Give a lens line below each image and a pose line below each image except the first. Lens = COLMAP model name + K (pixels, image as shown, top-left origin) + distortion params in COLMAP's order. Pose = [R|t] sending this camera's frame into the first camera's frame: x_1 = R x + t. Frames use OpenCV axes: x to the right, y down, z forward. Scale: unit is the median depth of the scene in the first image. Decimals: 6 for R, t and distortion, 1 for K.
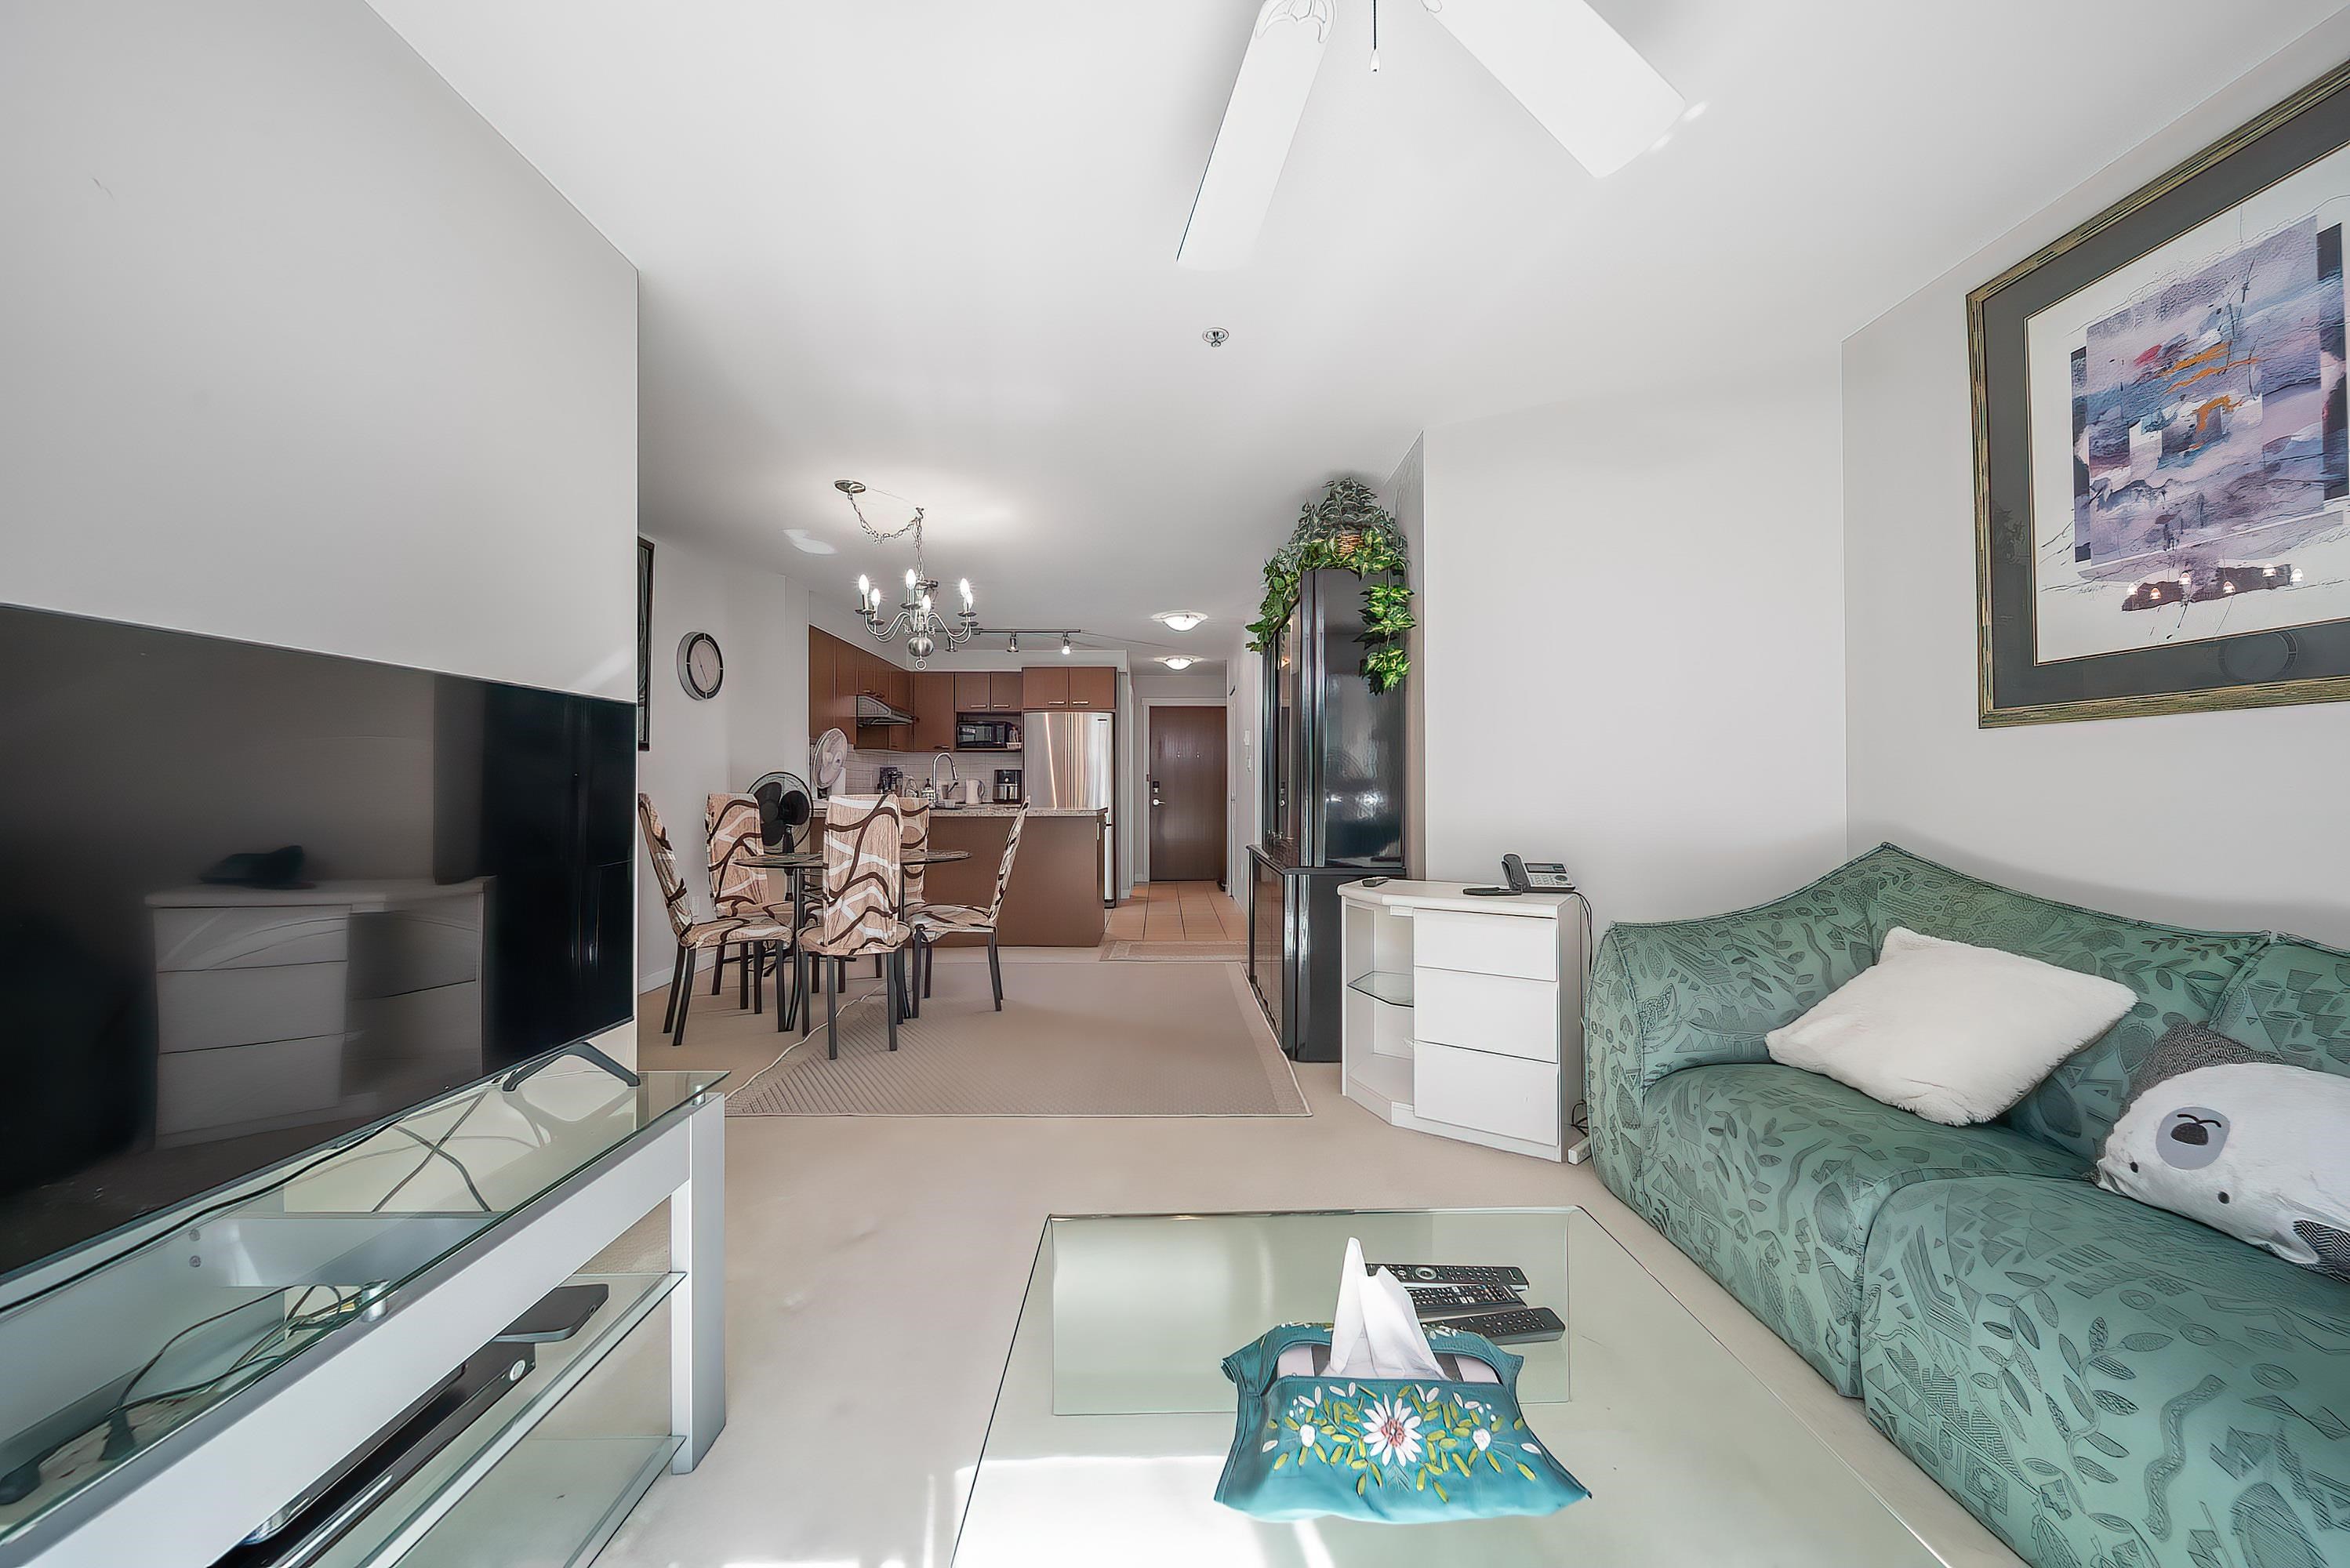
lens RADIAL K [[834.2, 0, 1191.3], [0, 834.2, 780.7], [0, 0, 1]] dist [0.000783, -0.001651]
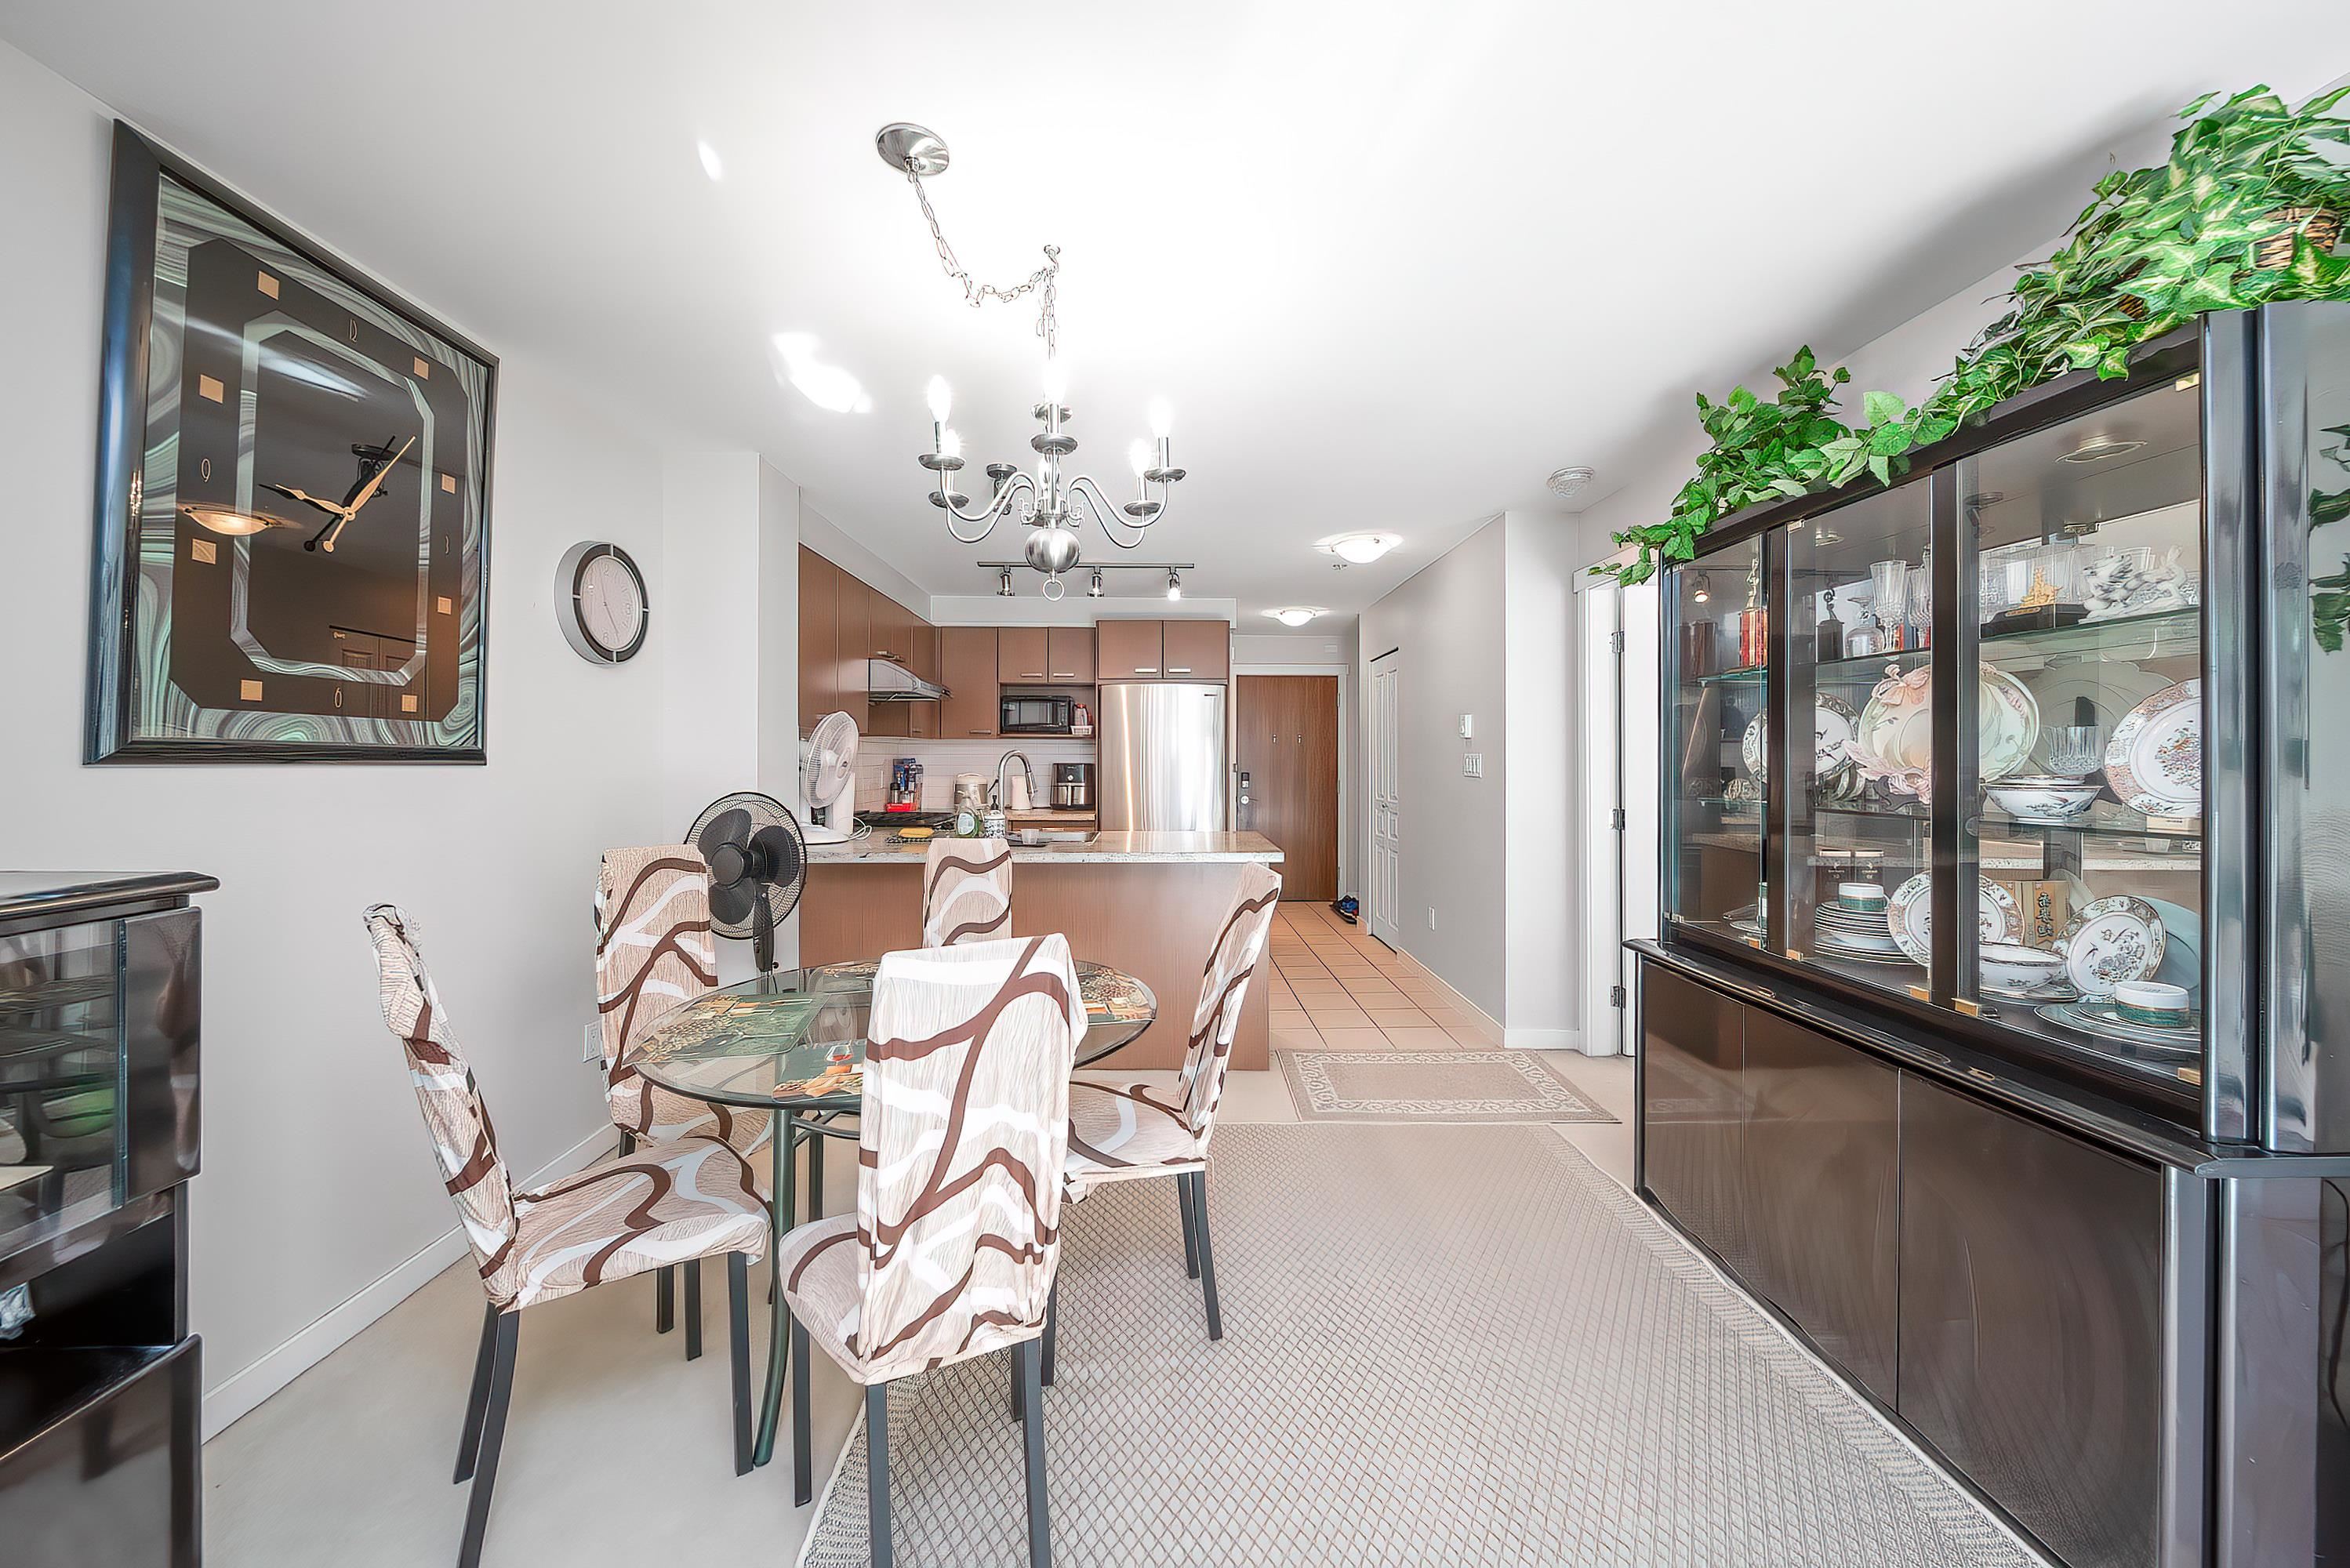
lens RADIAL K [[834.2, 0, 1181.4], [0, 834.2, 750.7], [0, 0, 1]] dist [0.000783, -0.001651]
pose [[0.999944, 0.003566, 0.009956, -0.274148], [-0.003603, 0.999987, 0.003637, -0.055697], [-0.009942, -0.003672, 0.999944, 0.575047]]
